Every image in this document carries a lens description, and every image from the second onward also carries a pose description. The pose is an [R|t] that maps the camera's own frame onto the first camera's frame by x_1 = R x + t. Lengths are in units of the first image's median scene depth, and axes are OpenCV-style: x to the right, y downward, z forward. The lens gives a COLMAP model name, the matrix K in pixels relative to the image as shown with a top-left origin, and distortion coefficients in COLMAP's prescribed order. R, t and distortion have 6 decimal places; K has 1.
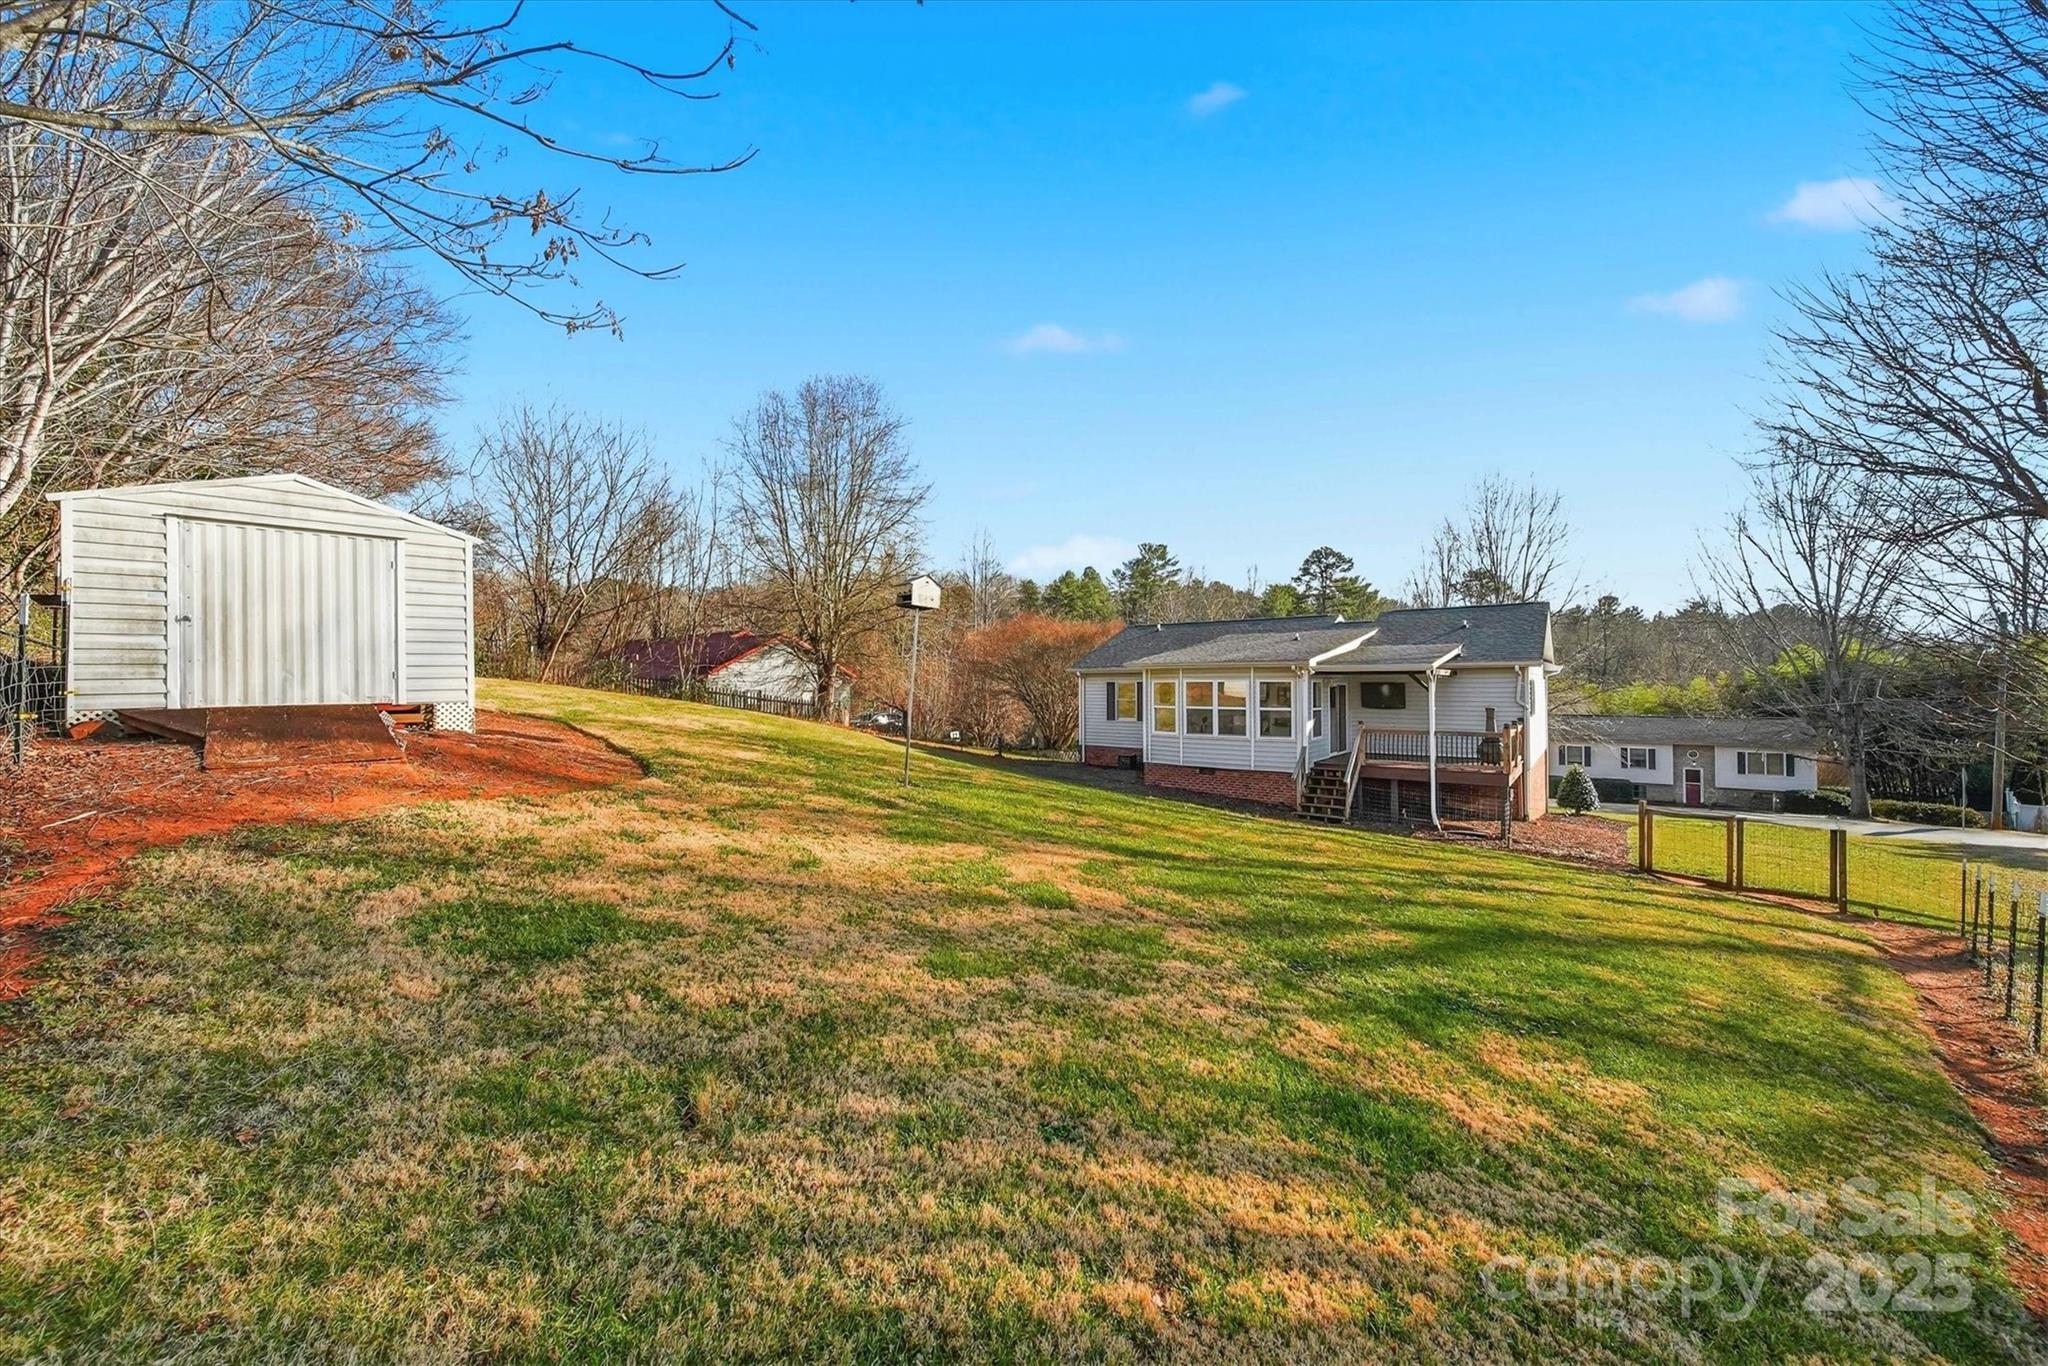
lens RADIAL K [[742.0, 0, 1019.9], [0, 742.0, 679.6], [0, 0, 1]] dist [-0.005137, 0.000230]
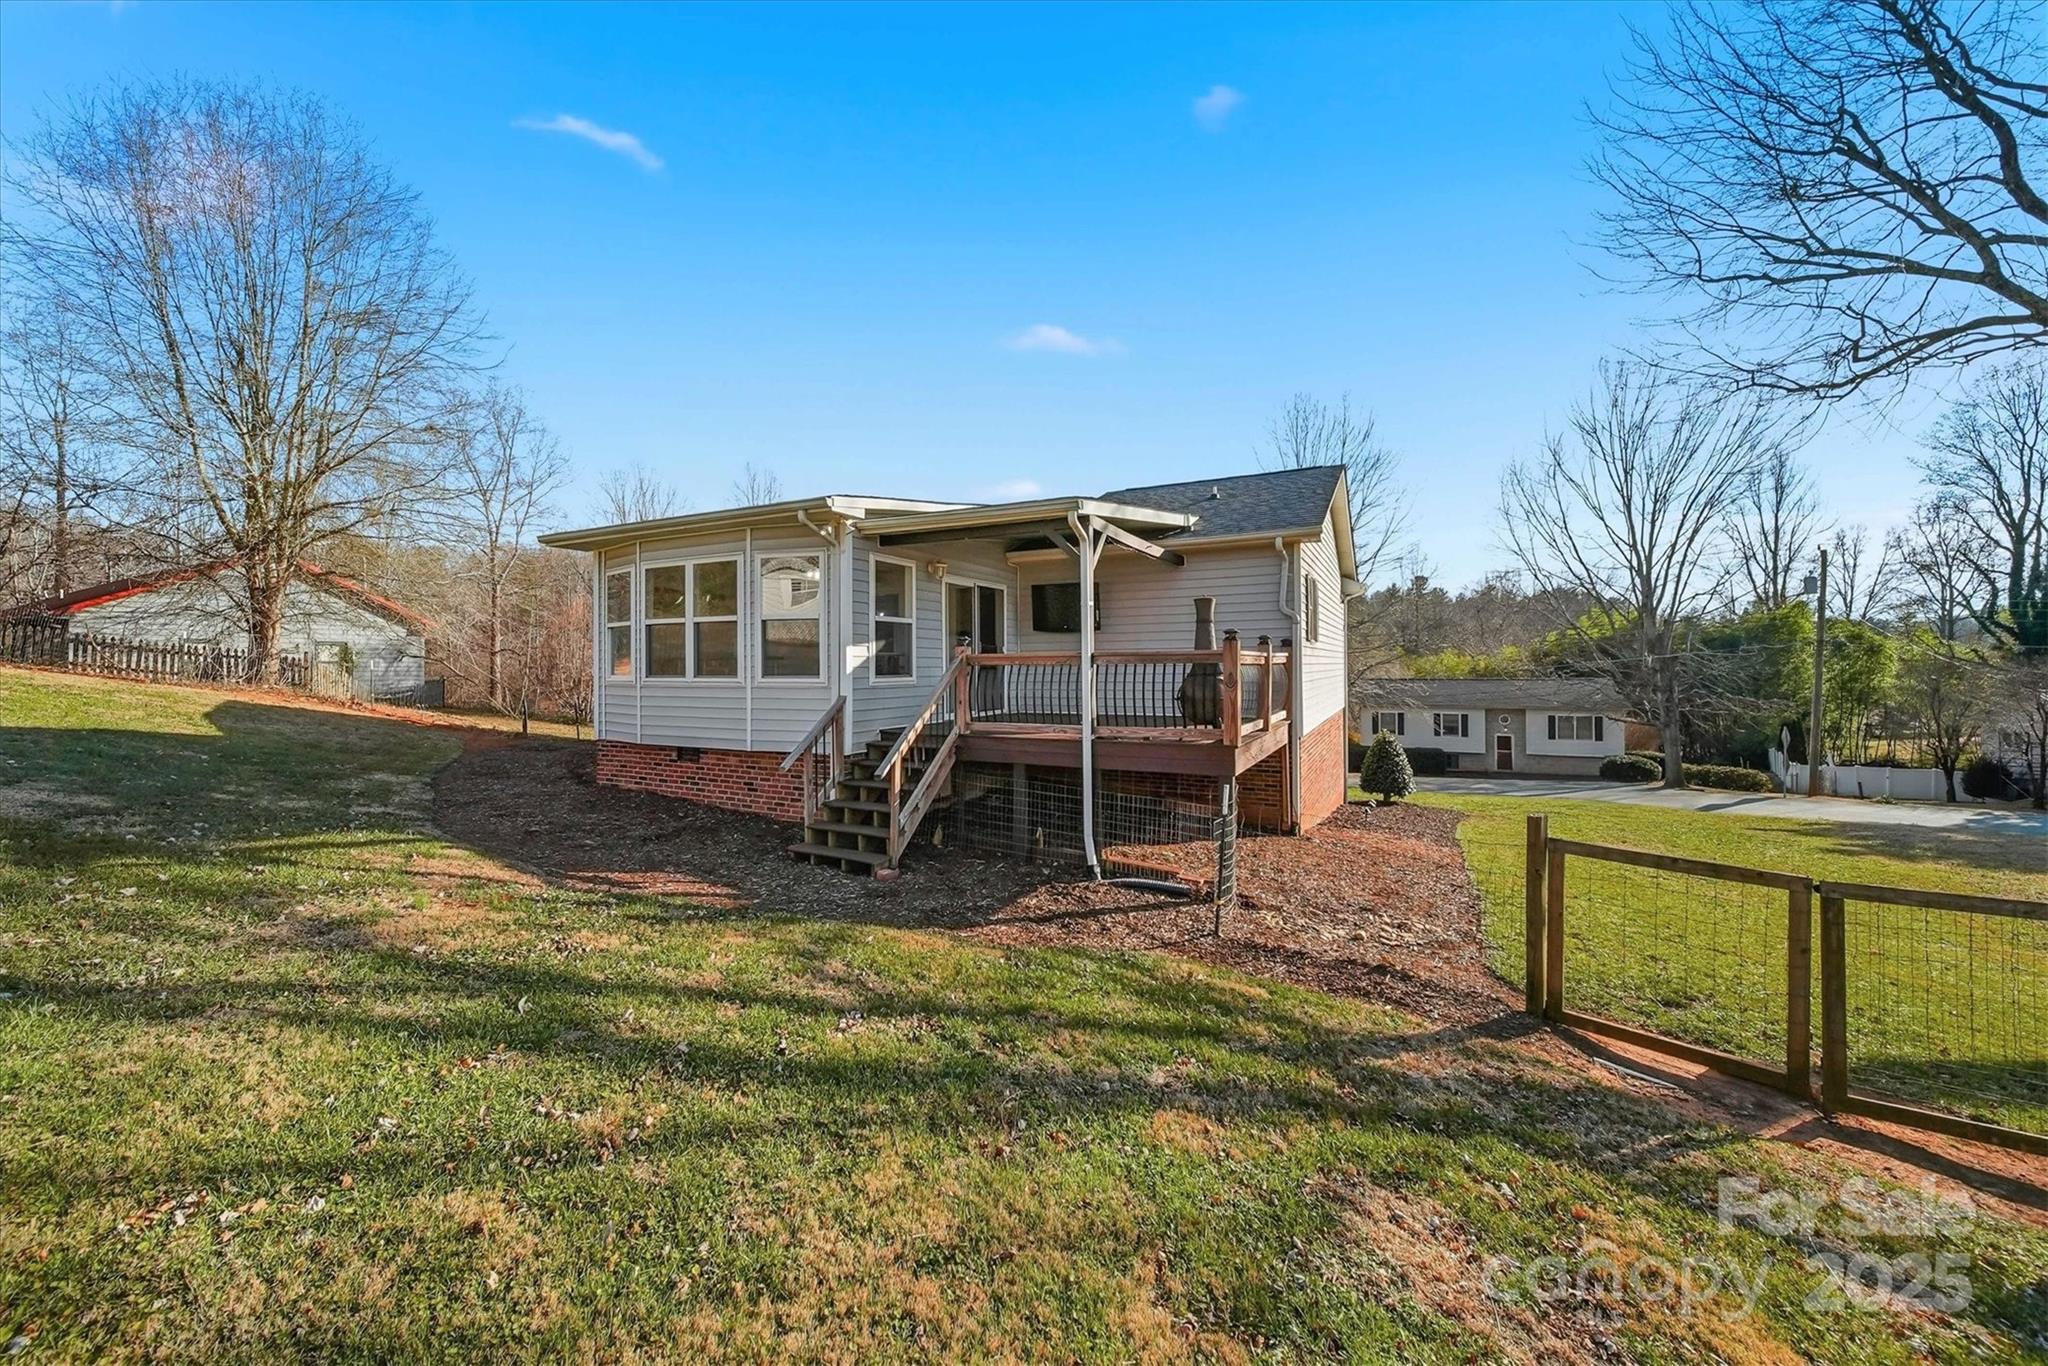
lens RADIAL K [[742.0, 0, 1025.7], [0, 742.0, 677.8], [0, 0, 1]] dist [-0.005137, 0.000230]
pose [[0.982941, -0.008734, 0.183713, 0.233996], [0.004904, 0.999761, 0.021292, 0.039523], [-0.183856, -0.020027, 0.982749, 0.303239]]
